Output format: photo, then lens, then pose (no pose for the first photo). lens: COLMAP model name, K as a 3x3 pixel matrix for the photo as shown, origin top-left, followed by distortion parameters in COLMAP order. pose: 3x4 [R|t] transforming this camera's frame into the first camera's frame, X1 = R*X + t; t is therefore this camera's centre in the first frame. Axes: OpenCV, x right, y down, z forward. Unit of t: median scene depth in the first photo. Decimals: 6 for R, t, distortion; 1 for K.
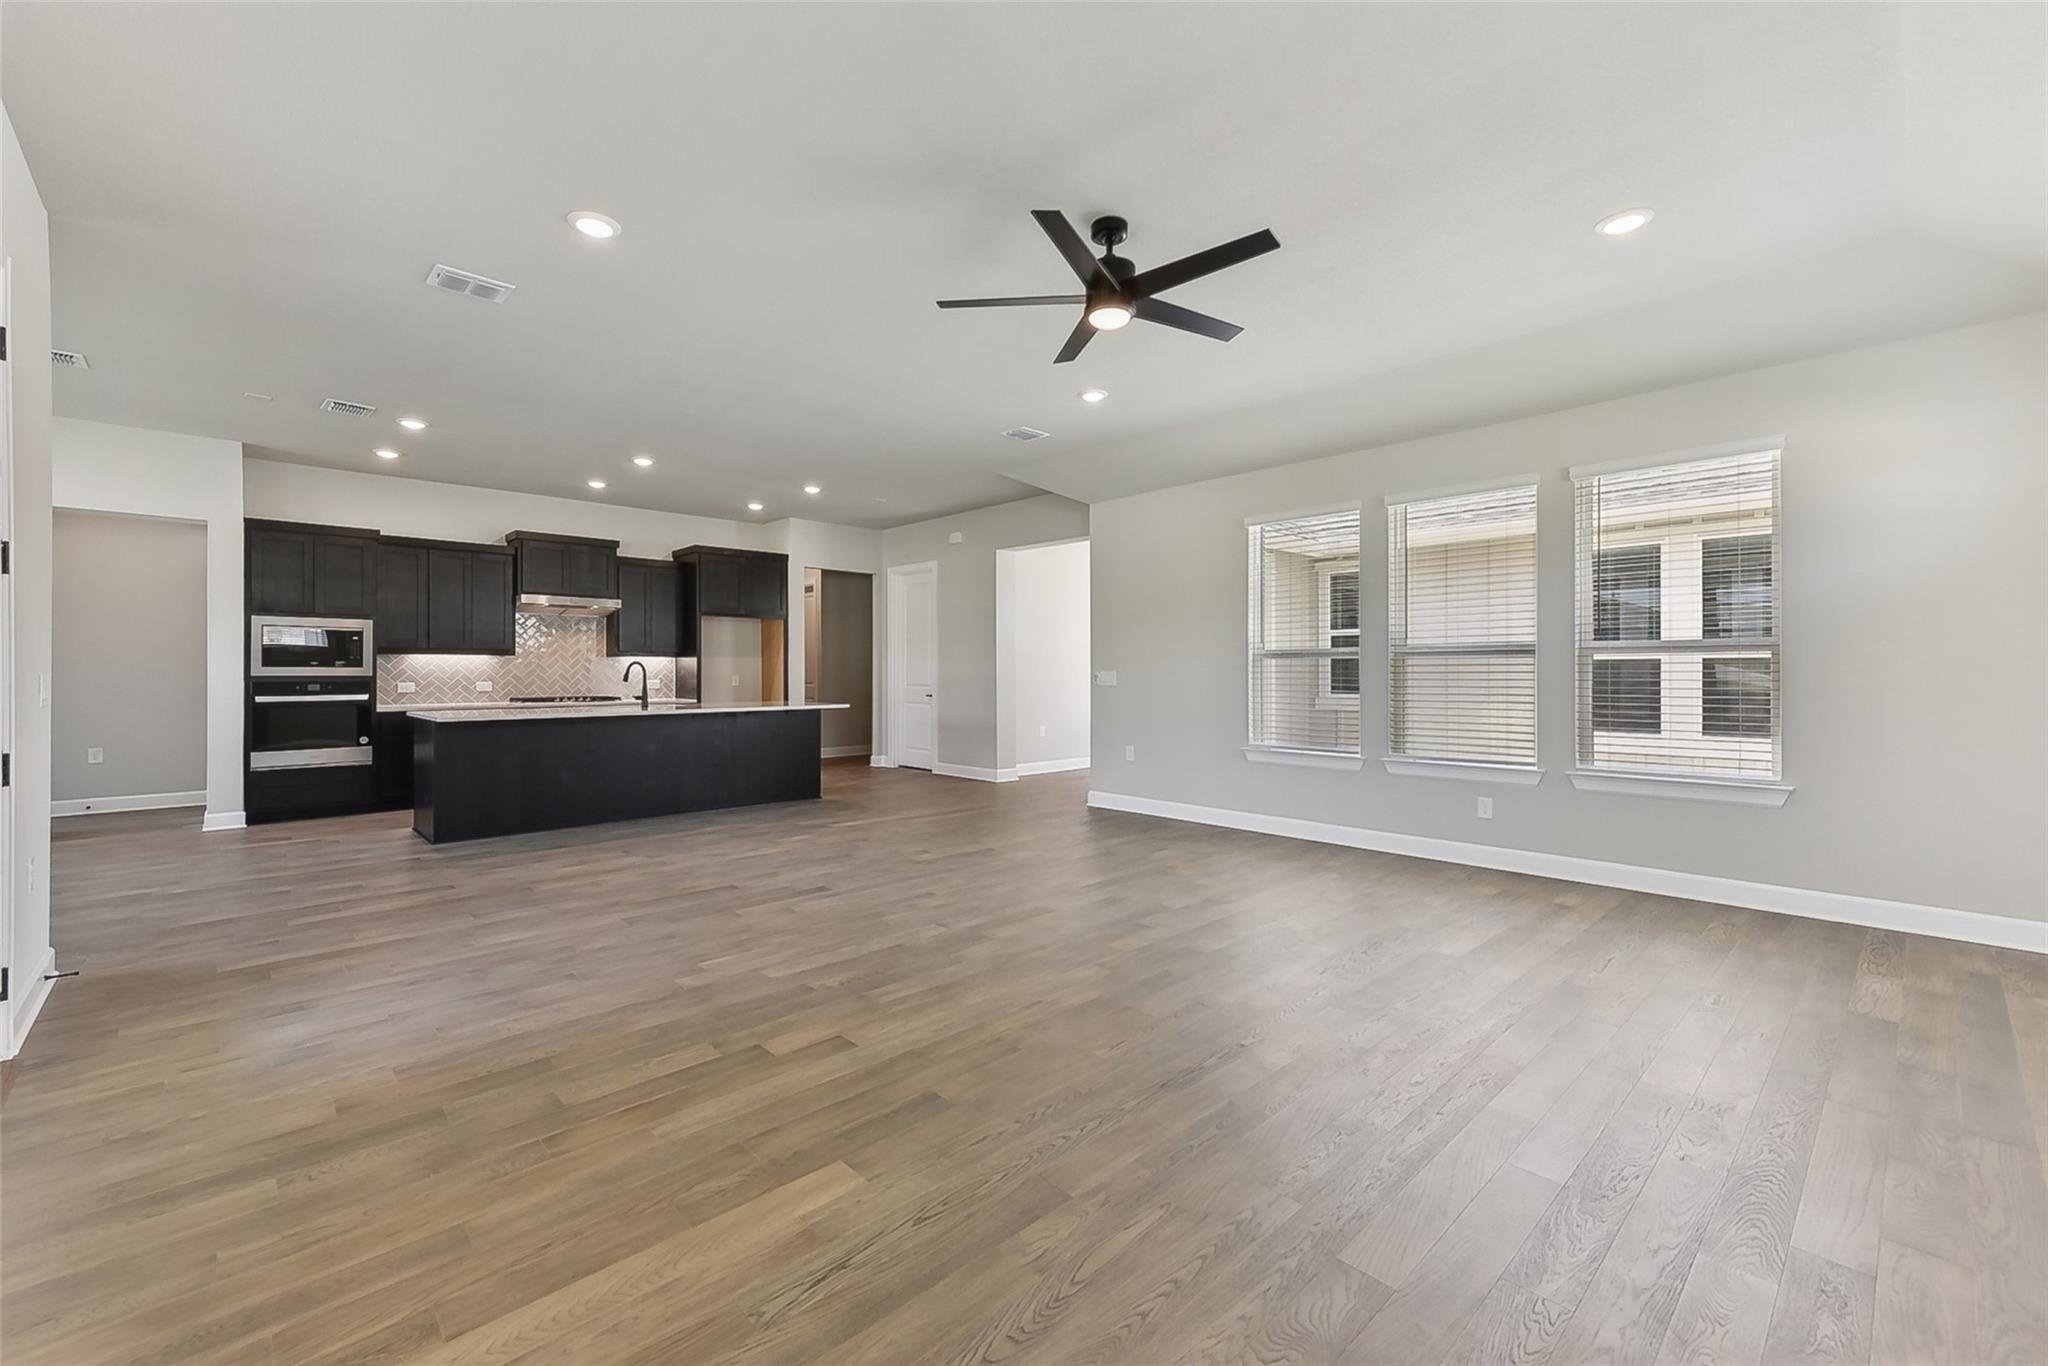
lens RADIAL K [[842.7, 0, 1024.4], [0, 842.7, 671.4], [0, 0, 1]] dist [0.021435, 0.000030]
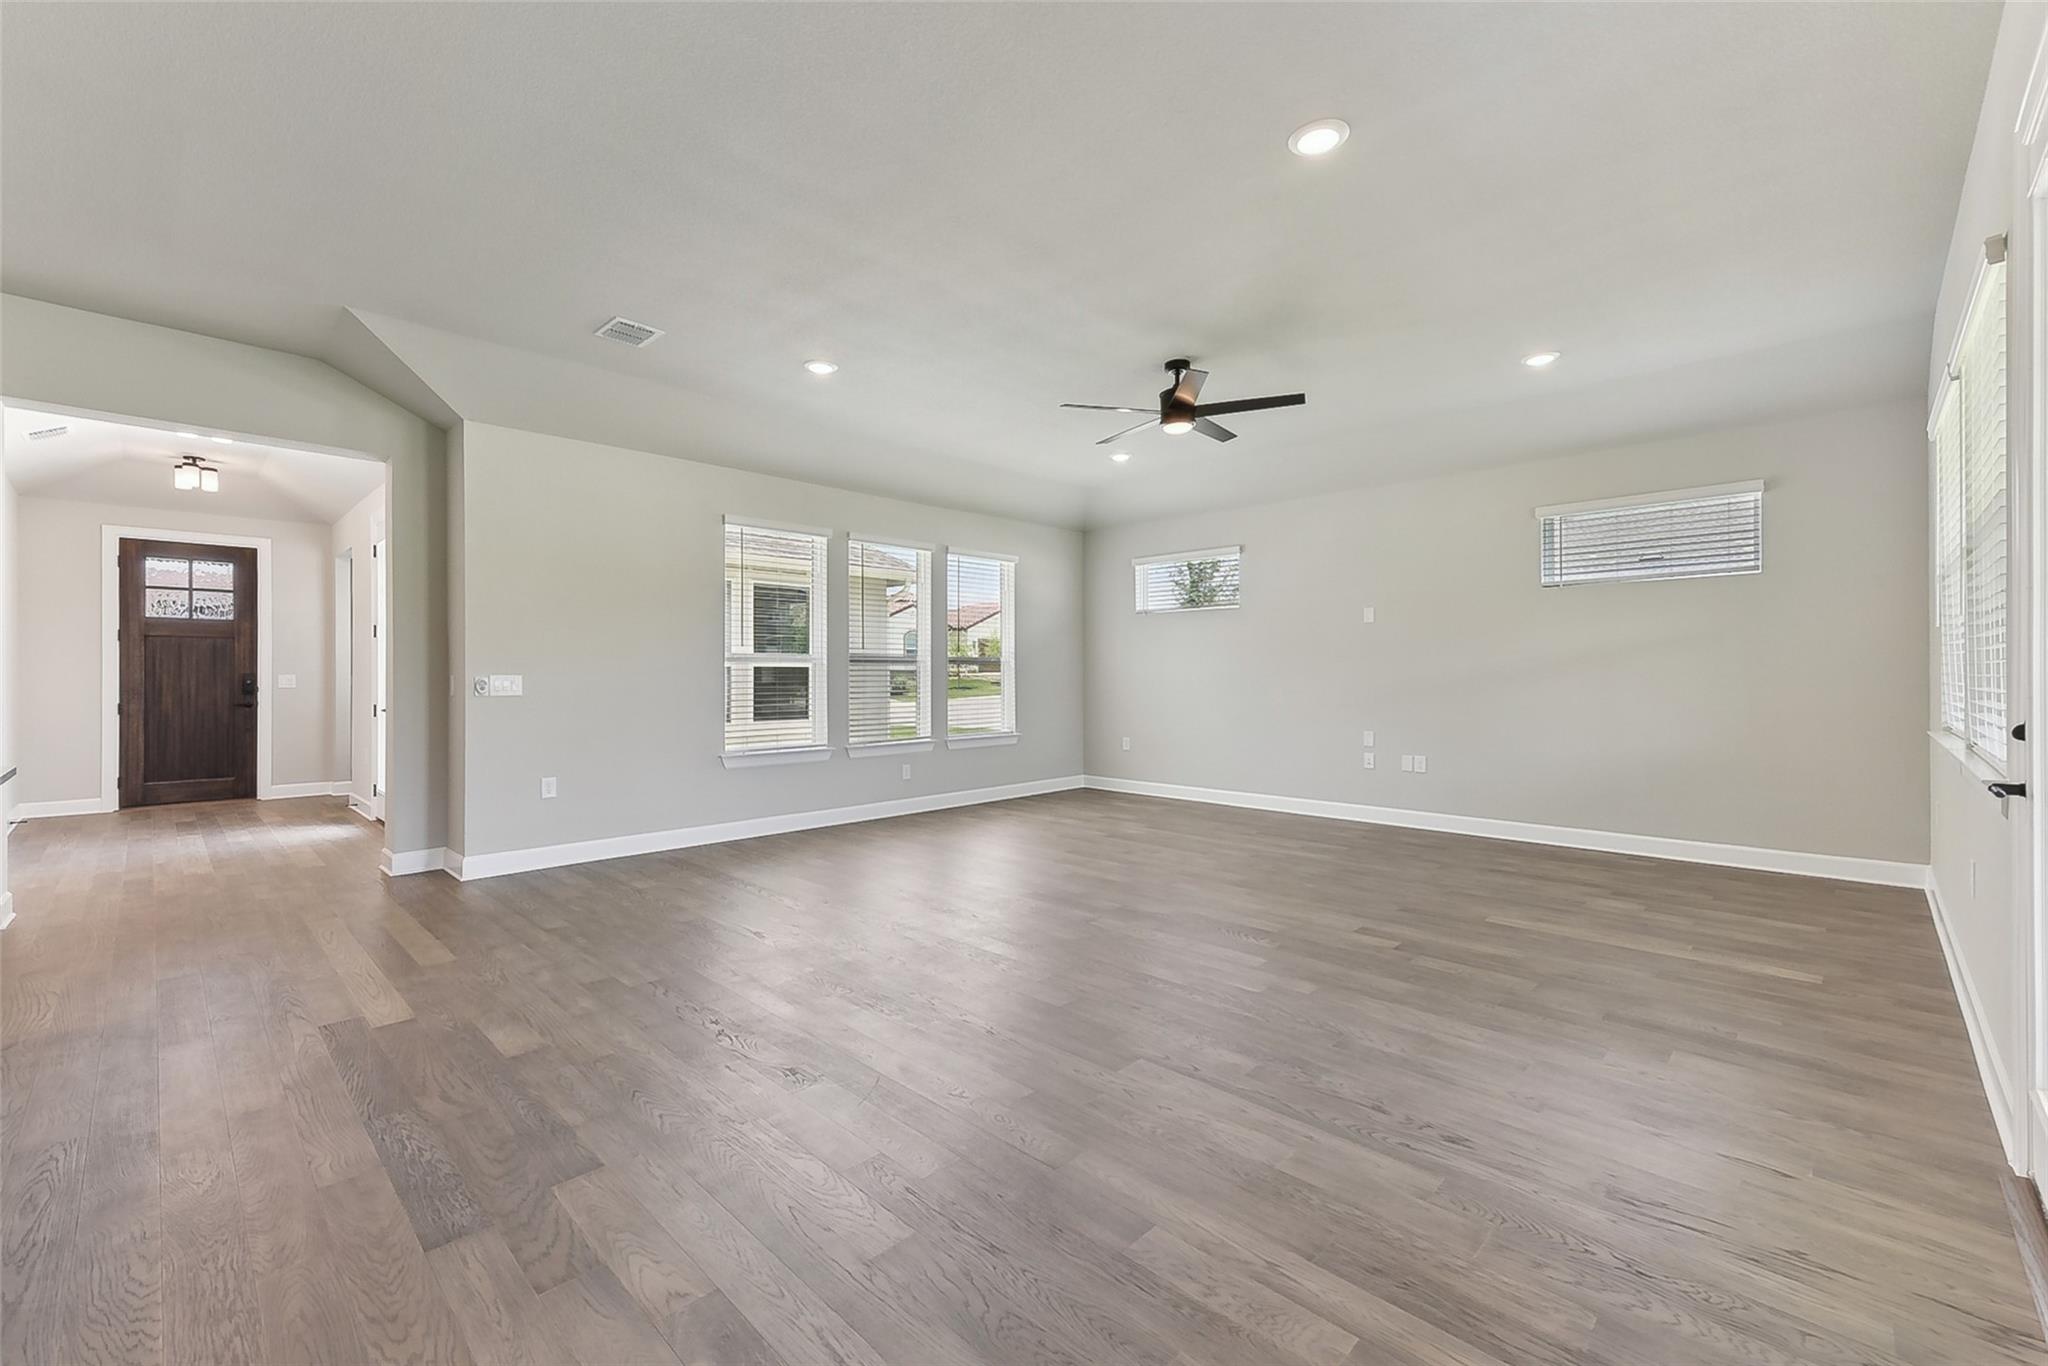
lens RADIAL K [[842.7, 0, 1024.4], [0, 842.7, 671.4], [0, 0, 1]] dist [0.021435, 0.000030]
pose [[-0.039612, 0.005624, 0.999199, -0.641671], [0.000775, 0.999984, -0.005598, 0.001052], [-0.999215, 0.000553, -0.039616, 0.638984]]
